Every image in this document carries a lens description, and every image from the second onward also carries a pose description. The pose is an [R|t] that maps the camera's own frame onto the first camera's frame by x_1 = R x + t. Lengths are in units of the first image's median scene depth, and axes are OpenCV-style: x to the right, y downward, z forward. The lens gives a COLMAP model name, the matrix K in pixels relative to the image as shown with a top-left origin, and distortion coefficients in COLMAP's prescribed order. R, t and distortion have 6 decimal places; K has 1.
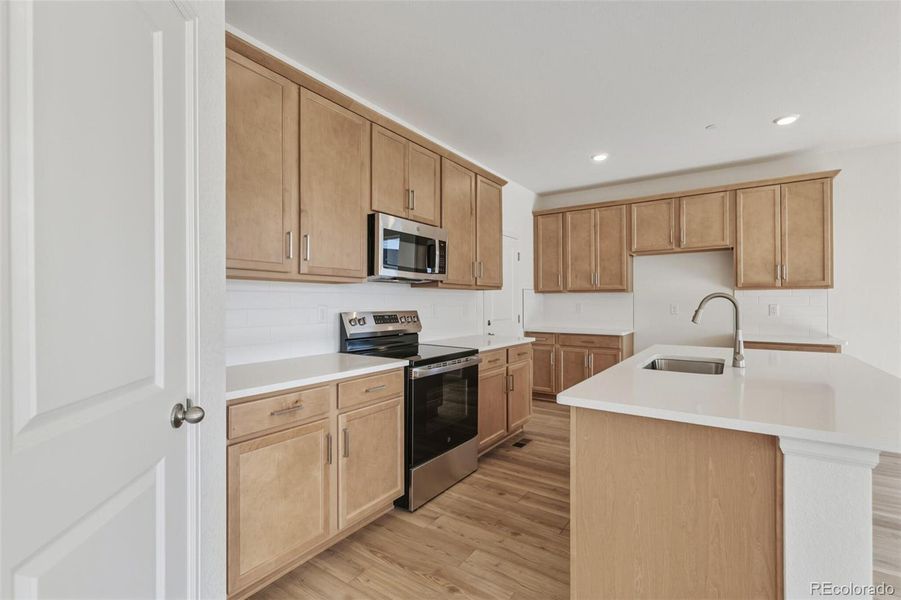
lens RADIAL K [[410.4, 0, 458.3], [0, 410.4, 303.3], [0, 0, 1]] dist [0.002907, 0.001002]
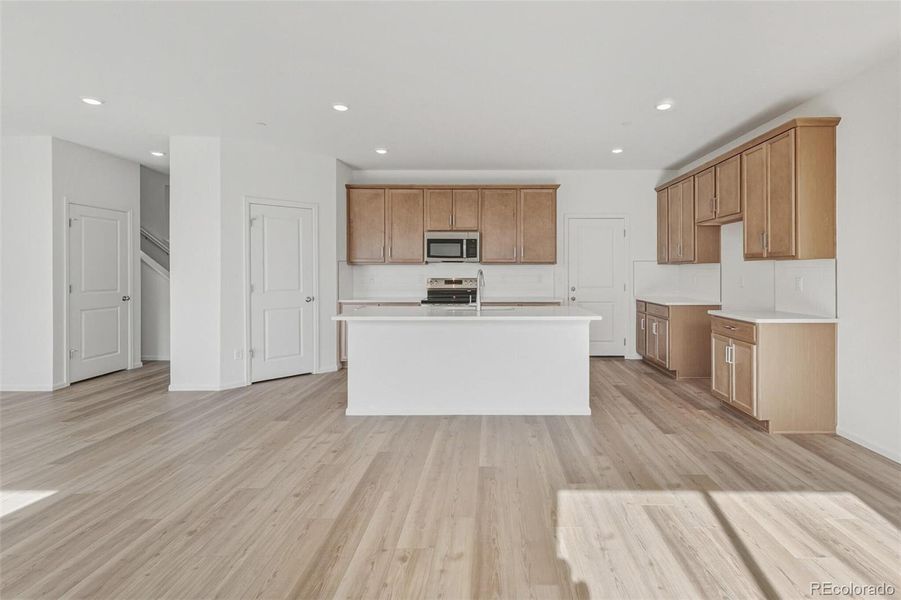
lens RADIAL K [[443.3, 0, 485.9], [0, 443.3, 271.5], [0, 0, 1]] dist [0.005383, 0.000329]
pose [[0.566131, 0.000149, -0.824315, 1.680984], [-0.000397, 1.000000, -0.000092, -0.011225], [0.824315, 0.000379, 0.566131, -0.049610]]
